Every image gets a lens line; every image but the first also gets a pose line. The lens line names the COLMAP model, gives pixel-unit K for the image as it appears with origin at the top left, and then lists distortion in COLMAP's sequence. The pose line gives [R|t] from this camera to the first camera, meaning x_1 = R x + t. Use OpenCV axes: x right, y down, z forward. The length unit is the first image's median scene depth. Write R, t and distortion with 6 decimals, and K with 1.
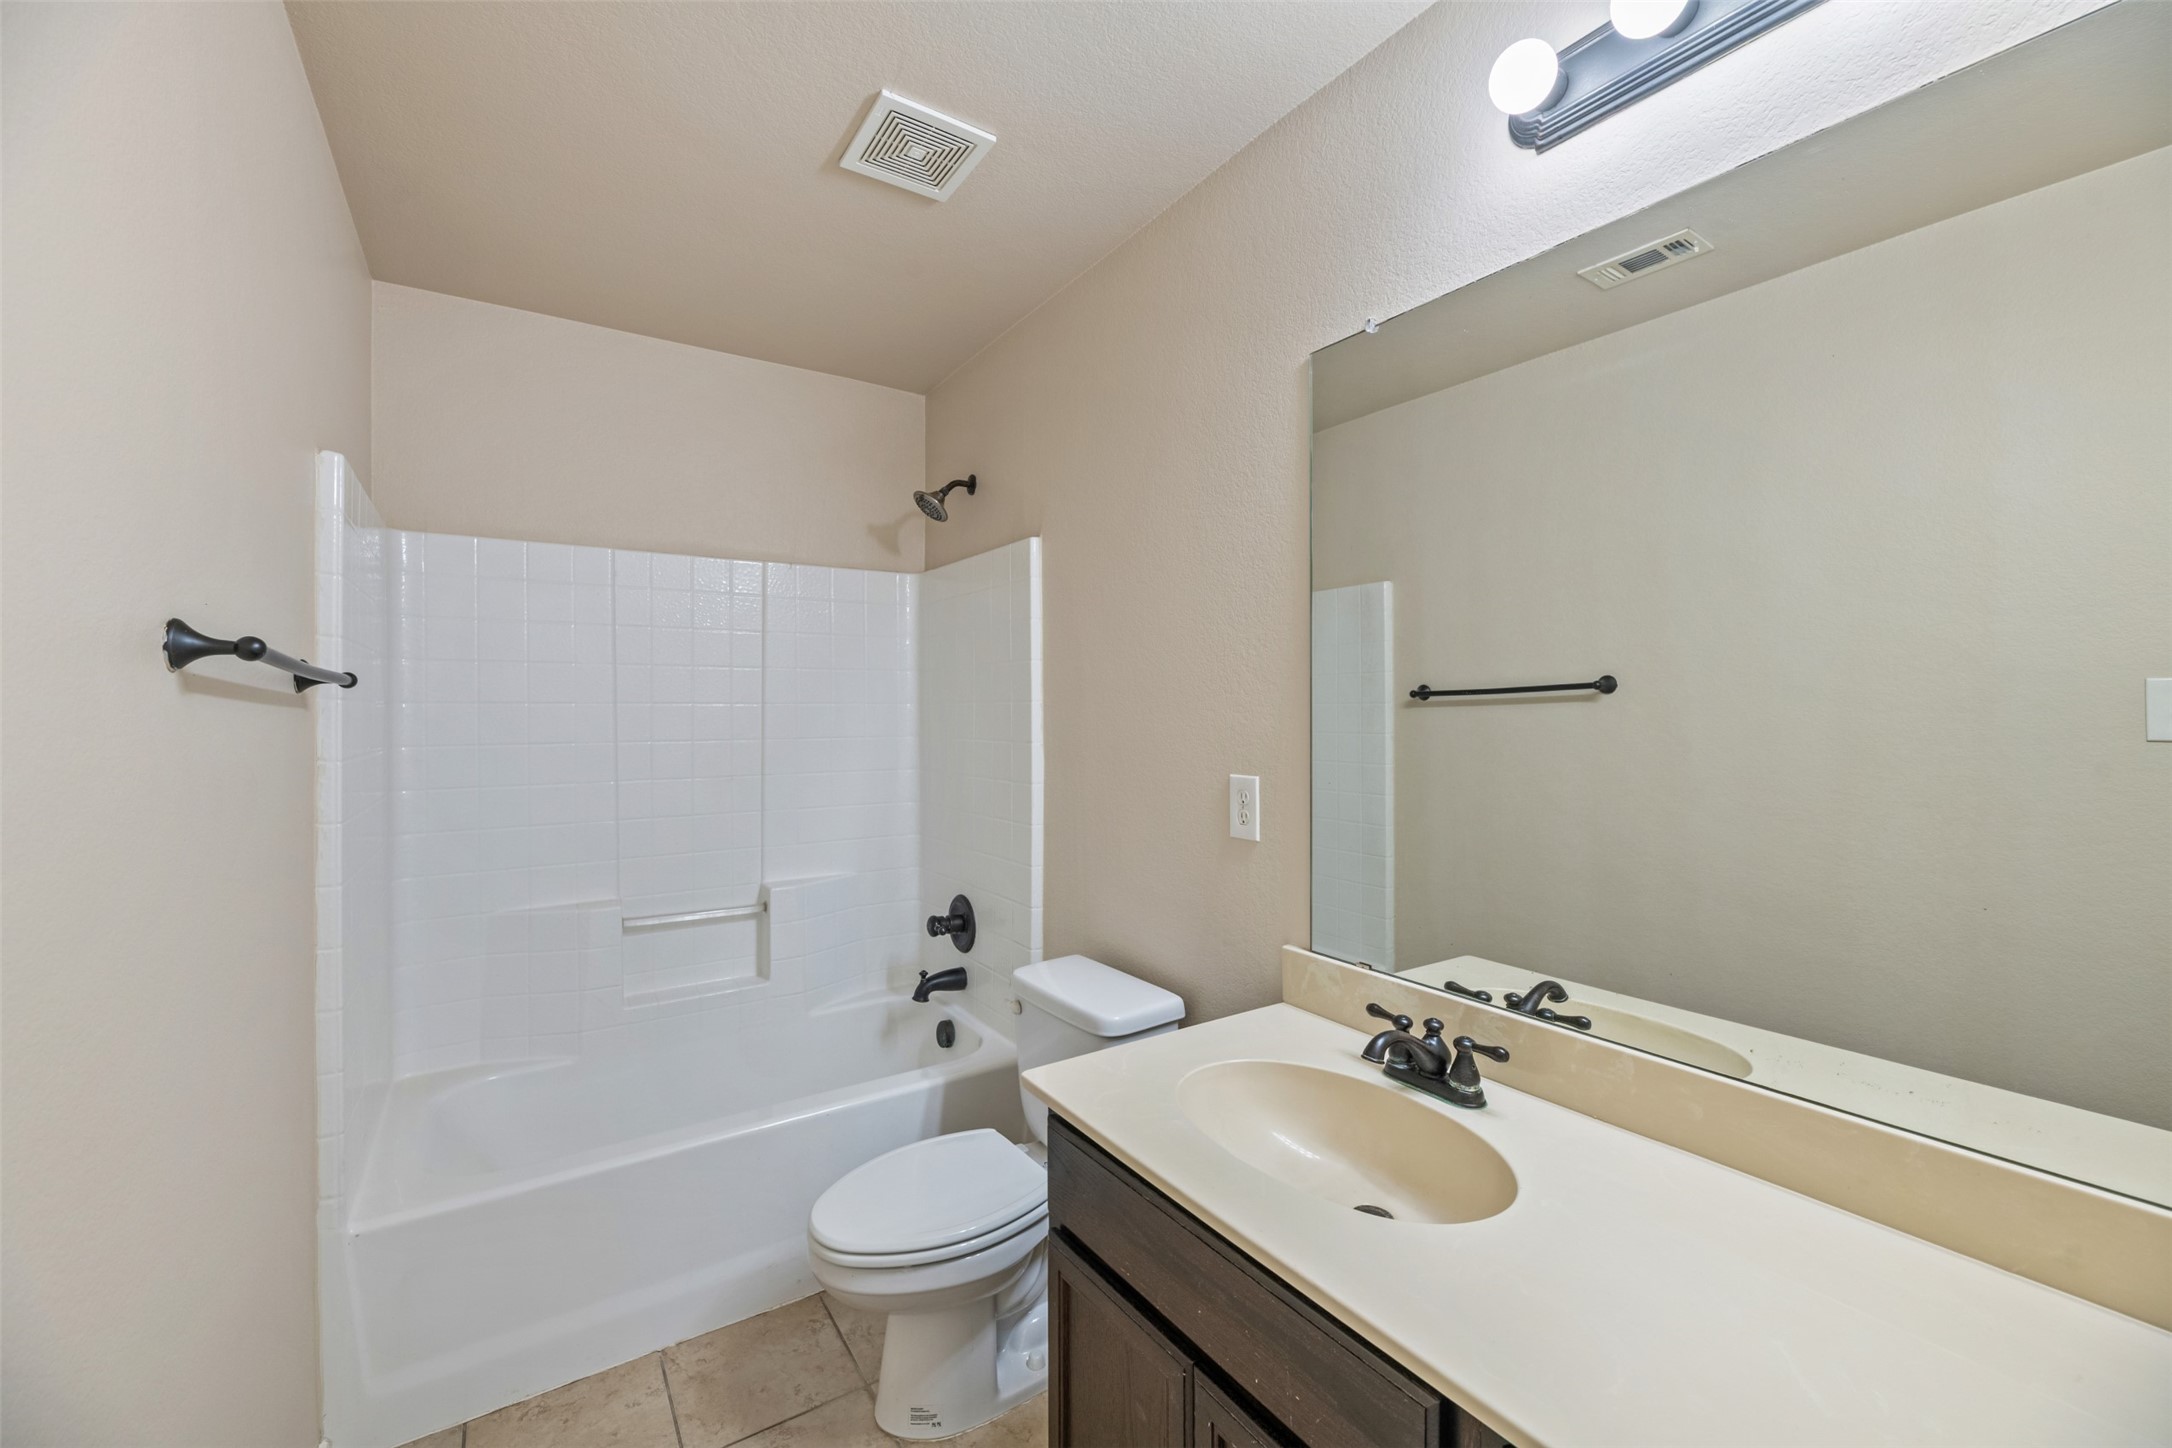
lens RADIAL K [[867.1, 0, 1083.6], [0, 867.1, 711.3], [0, 0, 1]] dist [0.001770, -0.000054]
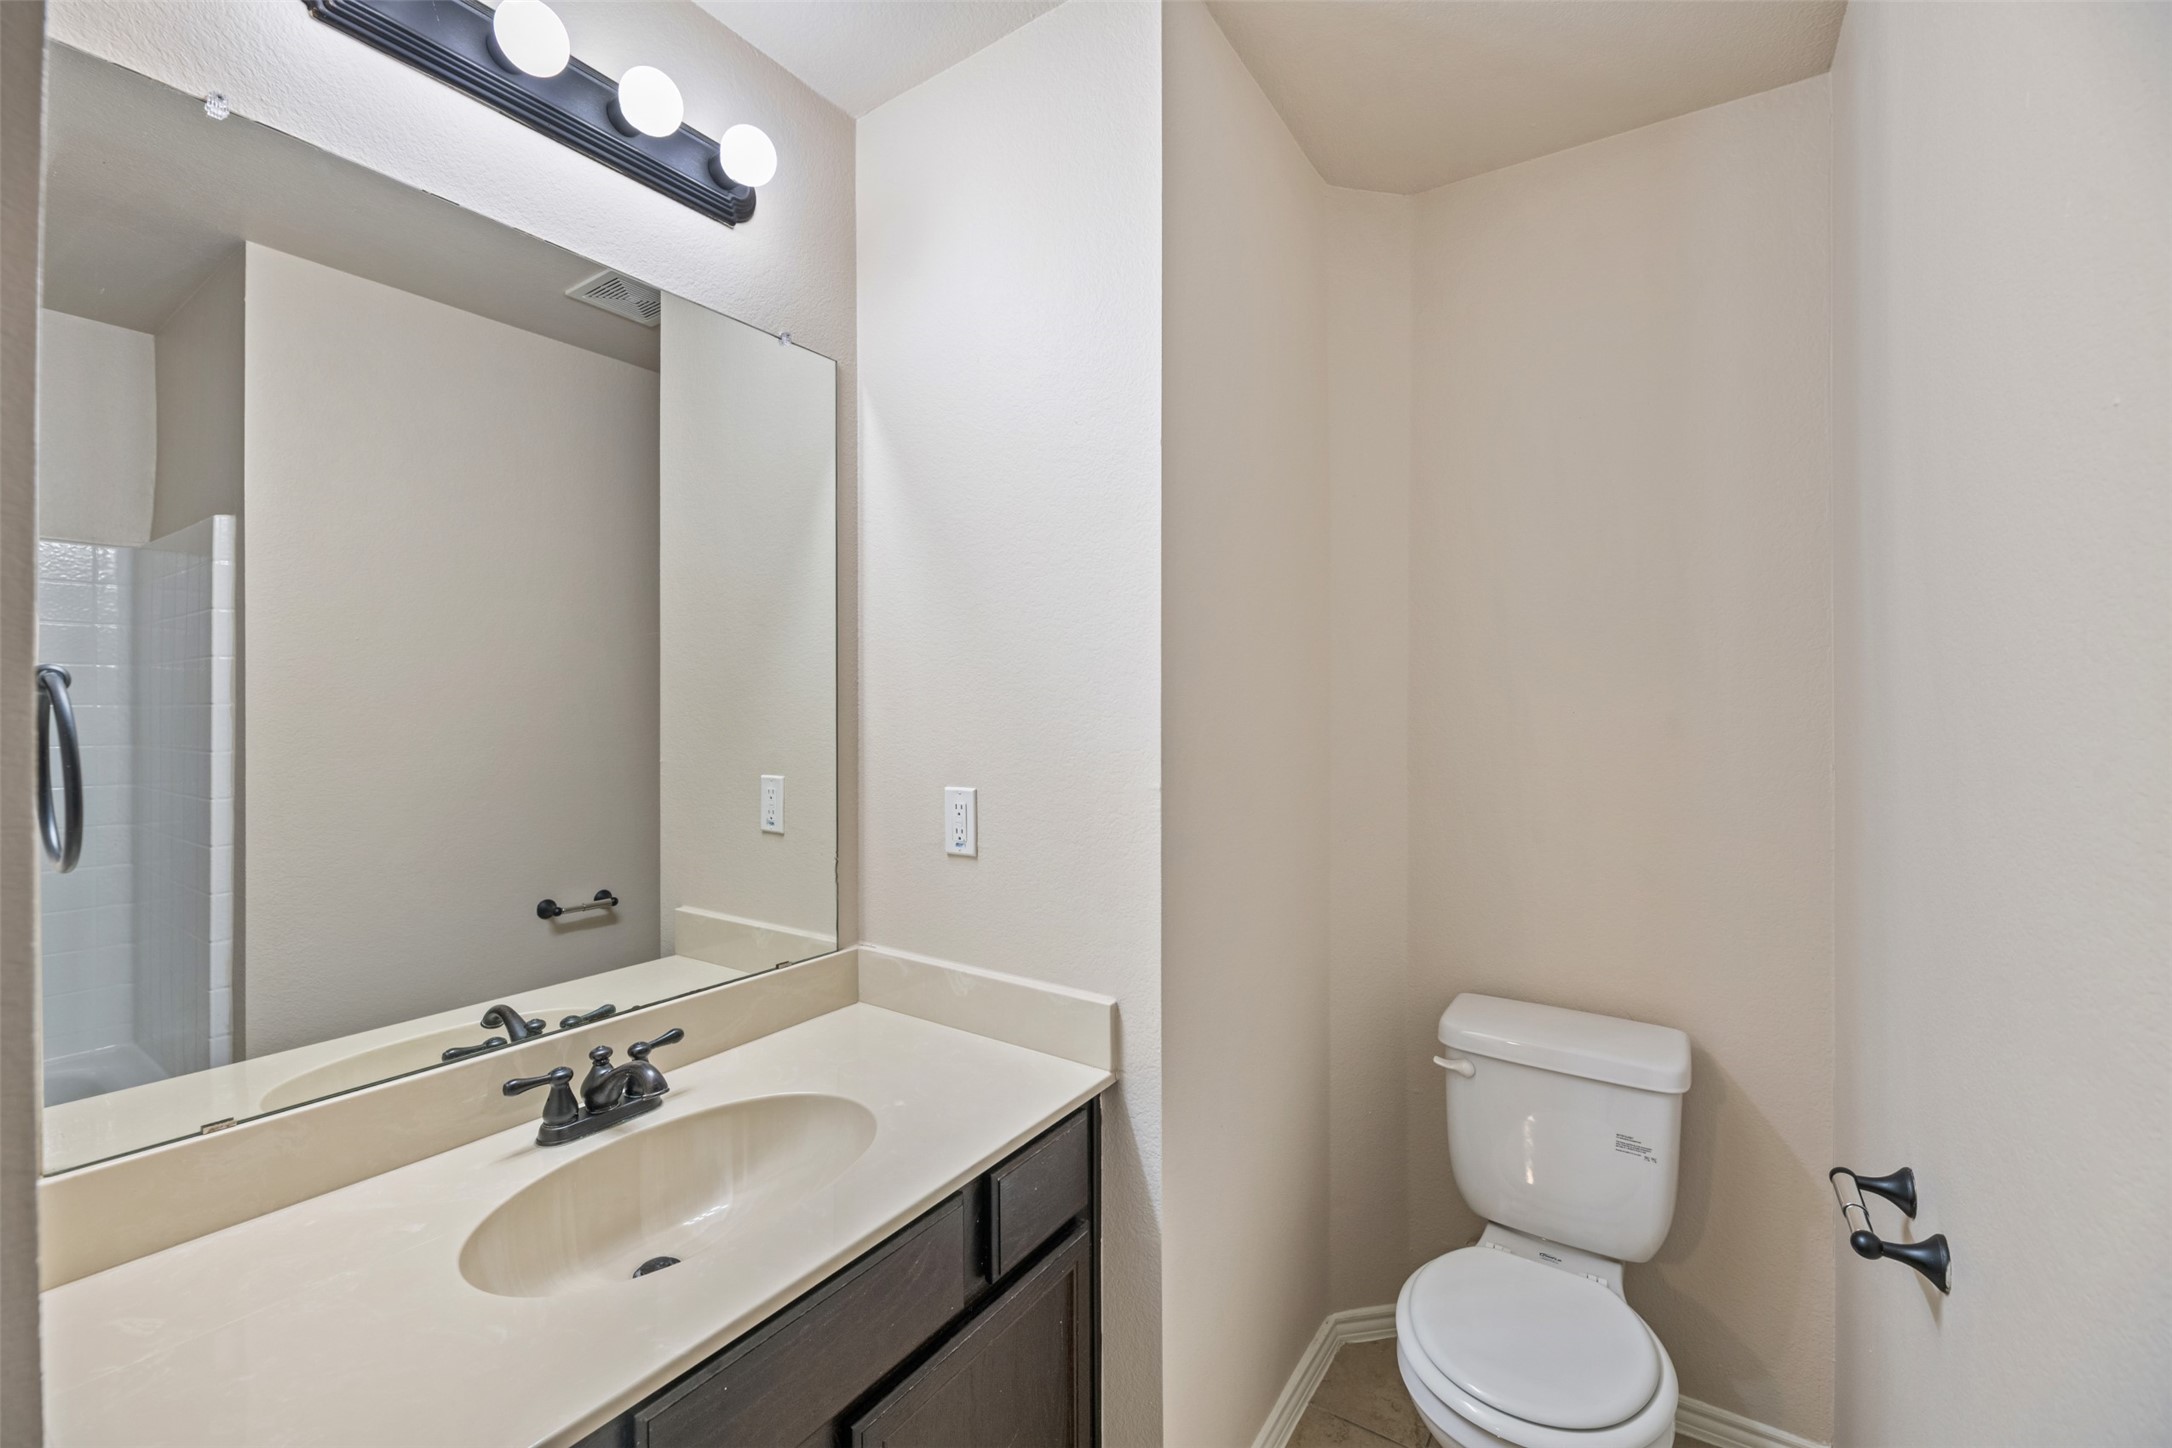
lens RADIAL K [[867.1, 0, 1083.6], [0, 867.1, 711.3], [0, 0, 1]] dist [0.001770, -0.000054]
pose [[-0.385601, 0.014395, 0.922553, -0.558589], [0.013039, 0.999863, -0.010152, 0.013930], [-0.922574, 0.008115, -0.385736, 0.766981]]
